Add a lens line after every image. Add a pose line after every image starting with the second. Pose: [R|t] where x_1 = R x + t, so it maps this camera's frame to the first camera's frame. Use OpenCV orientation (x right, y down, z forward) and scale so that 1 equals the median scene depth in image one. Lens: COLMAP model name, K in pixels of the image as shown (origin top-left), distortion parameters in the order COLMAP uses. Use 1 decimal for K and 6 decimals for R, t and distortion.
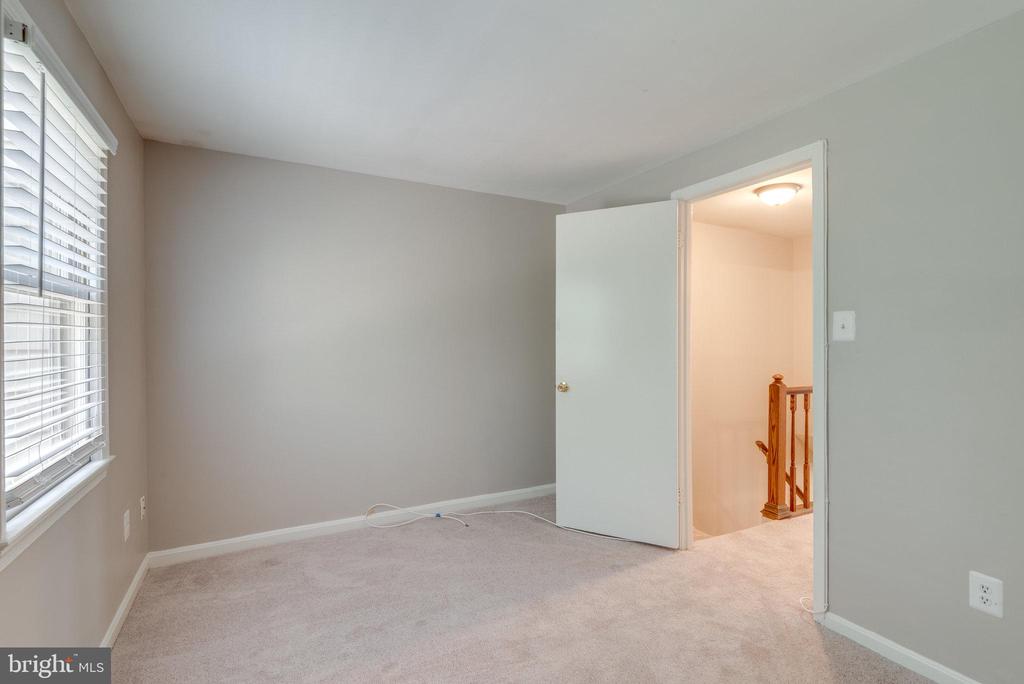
lens RADIAL K [[494.5, 0, 509.3], [0, 494.5, 342.2], [0, 0, 1]] dist [0.006835, -0.001341]
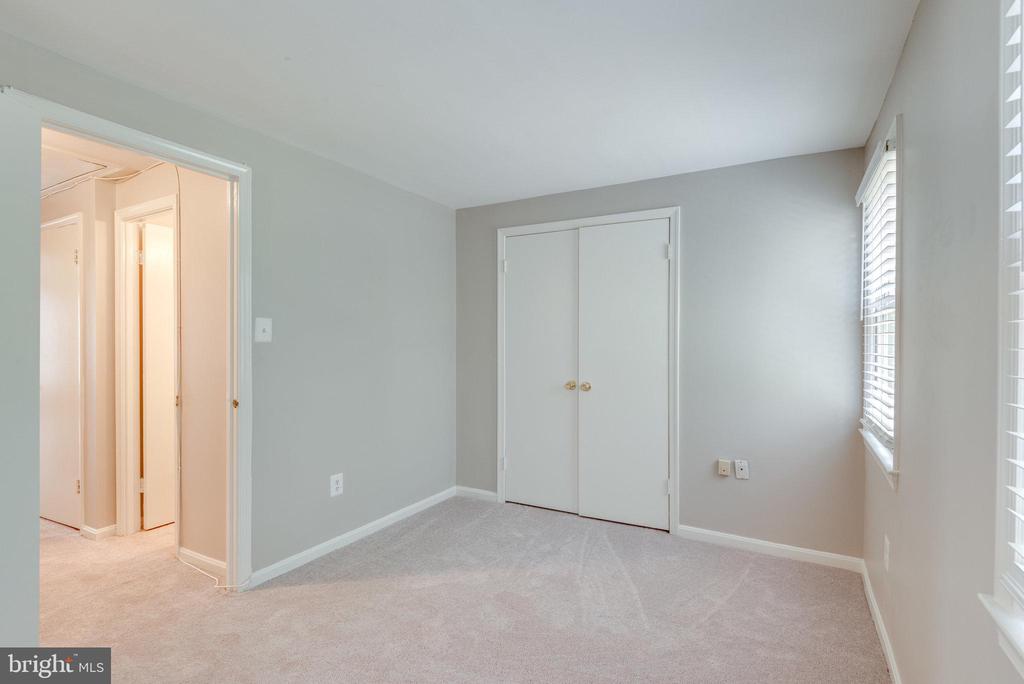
lens RADIAL K [[493.1, 0, 510.3], [0, 493.1, 343.3], [0, 0, 1]] dist [-0.000893, -0.000027]
pose [[-0.548322, -0.004187, 0.836257, -0.770298], [-0.001908, 0.999991, 0.003756, -0.006513], [-0.836265, 0.000464, -0.548325, 1.311730]]
